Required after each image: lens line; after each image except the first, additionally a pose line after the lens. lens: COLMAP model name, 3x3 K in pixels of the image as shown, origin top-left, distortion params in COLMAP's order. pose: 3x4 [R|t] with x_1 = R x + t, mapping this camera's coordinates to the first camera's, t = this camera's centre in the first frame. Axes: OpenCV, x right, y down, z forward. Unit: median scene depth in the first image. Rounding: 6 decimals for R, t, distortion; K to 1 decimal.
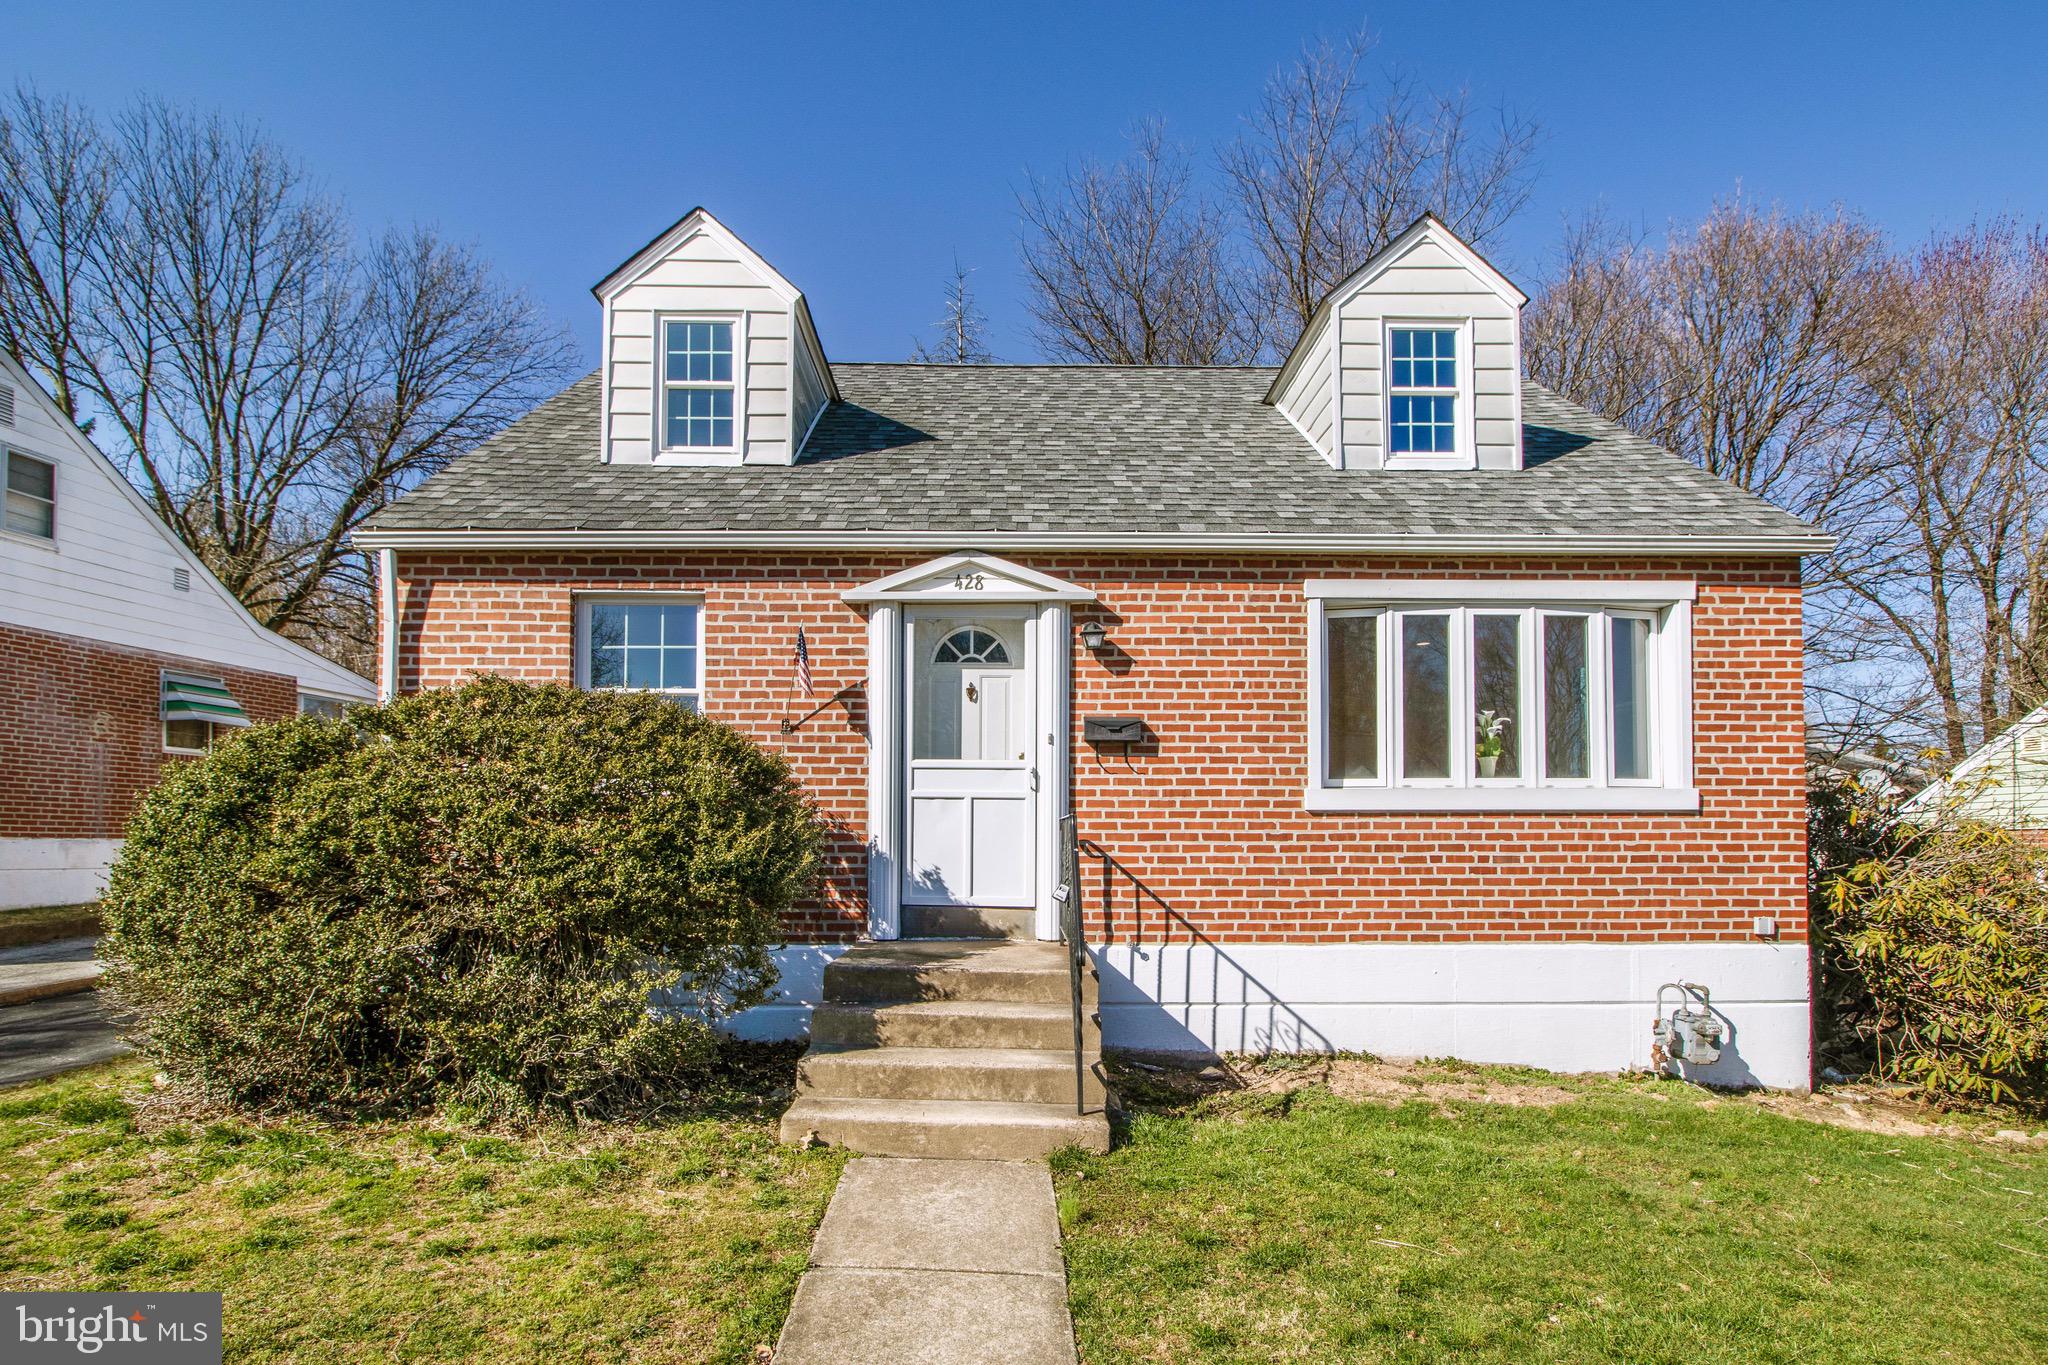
lens RADIAL K [[1003.0, 0, 1023.5], [0, 1003.0, 680.4], [0, 0, 1]] dist [-0.002005, -0.000752]
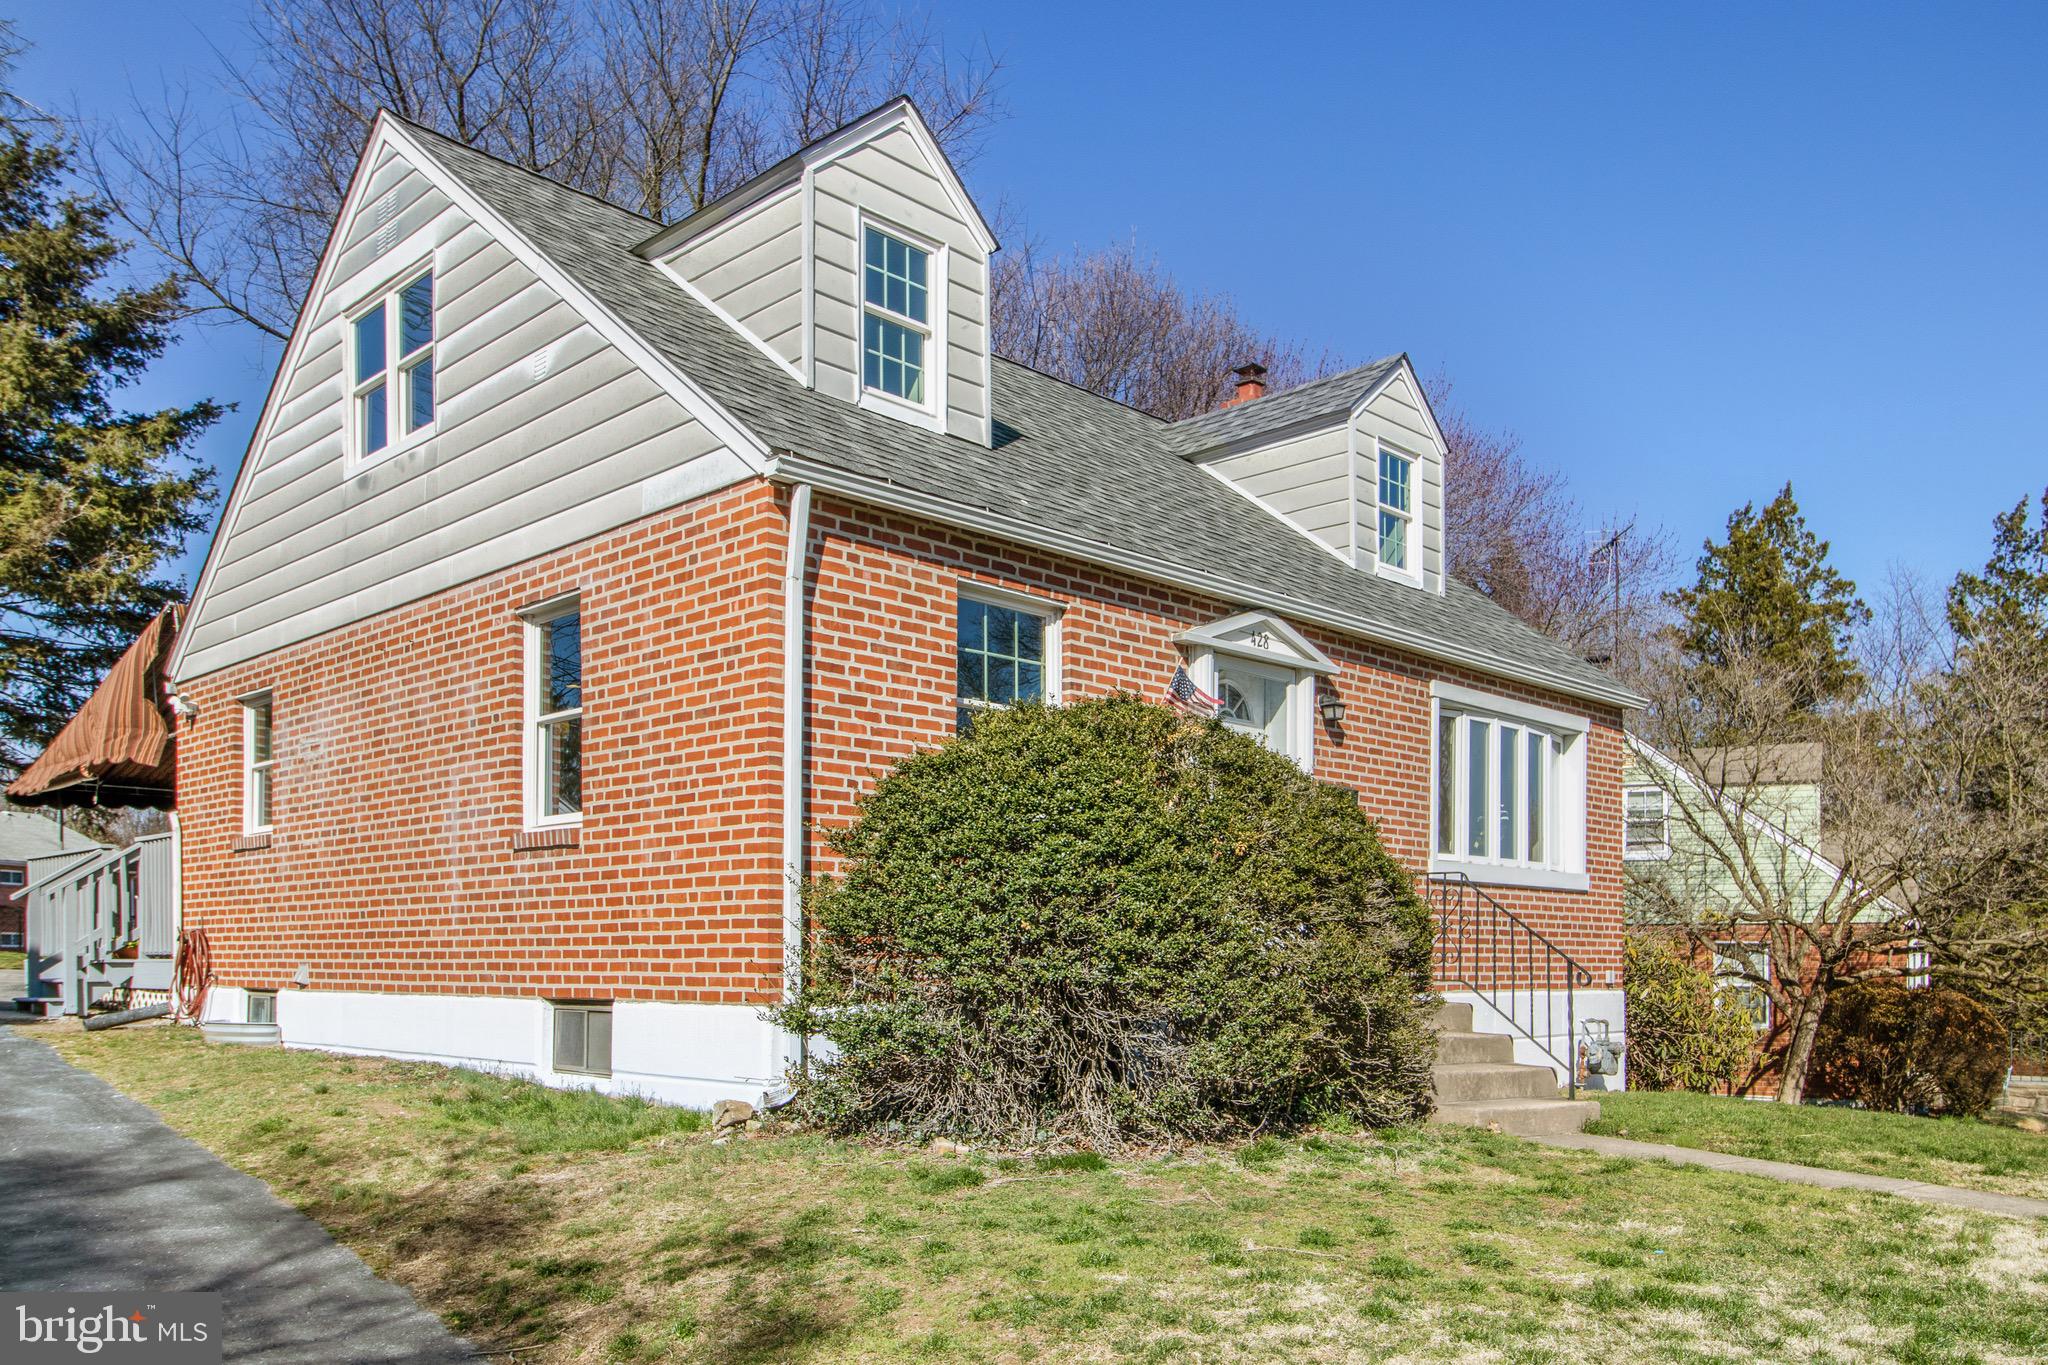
lens RADIAL K [[1490.8, 0, 1028.1], [0, 1490.8, 682.1], [0, 0, 1]] dist [-0.002489, 0.003547]
pose [[0.705969, 0.124691, 0.697180, -1.274616], [-0.166163, 0.986065, -0.008101, -0.003004], [-0.688475, -0.110127, 0.716850, 0.052686]]
